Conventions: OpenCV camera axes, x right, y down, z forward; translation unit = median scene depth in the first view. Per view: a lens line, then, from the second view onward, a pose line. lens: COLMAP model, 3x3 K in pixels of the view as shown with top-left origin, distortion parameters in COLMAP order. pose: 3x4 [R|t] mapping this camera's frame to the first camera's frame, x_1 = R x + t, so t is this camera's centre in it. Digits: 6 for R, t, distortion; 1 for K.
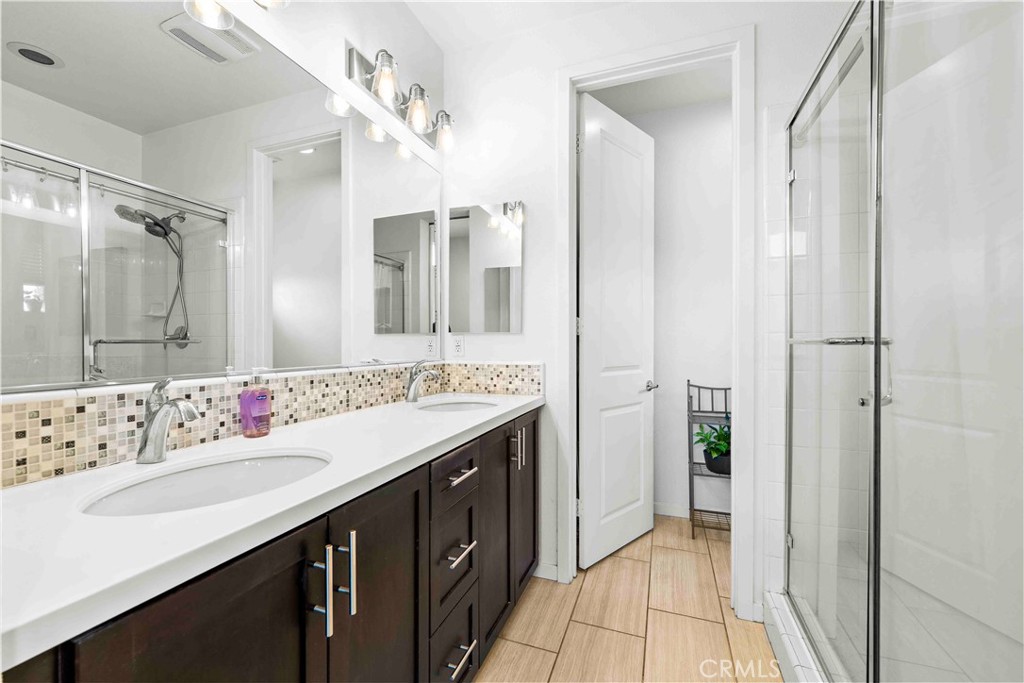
lens RADIAL K [[411.5, 0, 512.8], [0, 411.5, 339.5], [0, 0, 1]] dist [-0.000313, -0.000006]
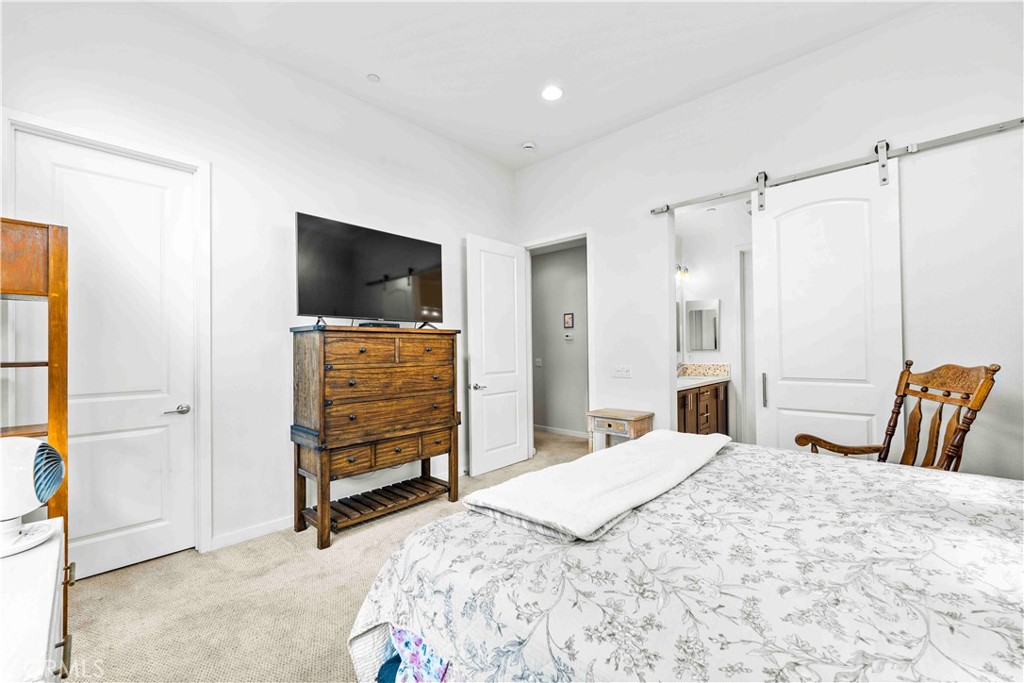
lens RADIAL K [[411.5, 0, 511.8], [0, 411.5, 347.8], [0, 0, 1]] dist [-0.000313, -0.000006]
pose [[0.922463, -0.008782, -0.385986, -0.195435], [0.002867, 0.999869, -0.015899, -0.003104], [0.386076, 0.013559, 0.922367, -1.955008]]
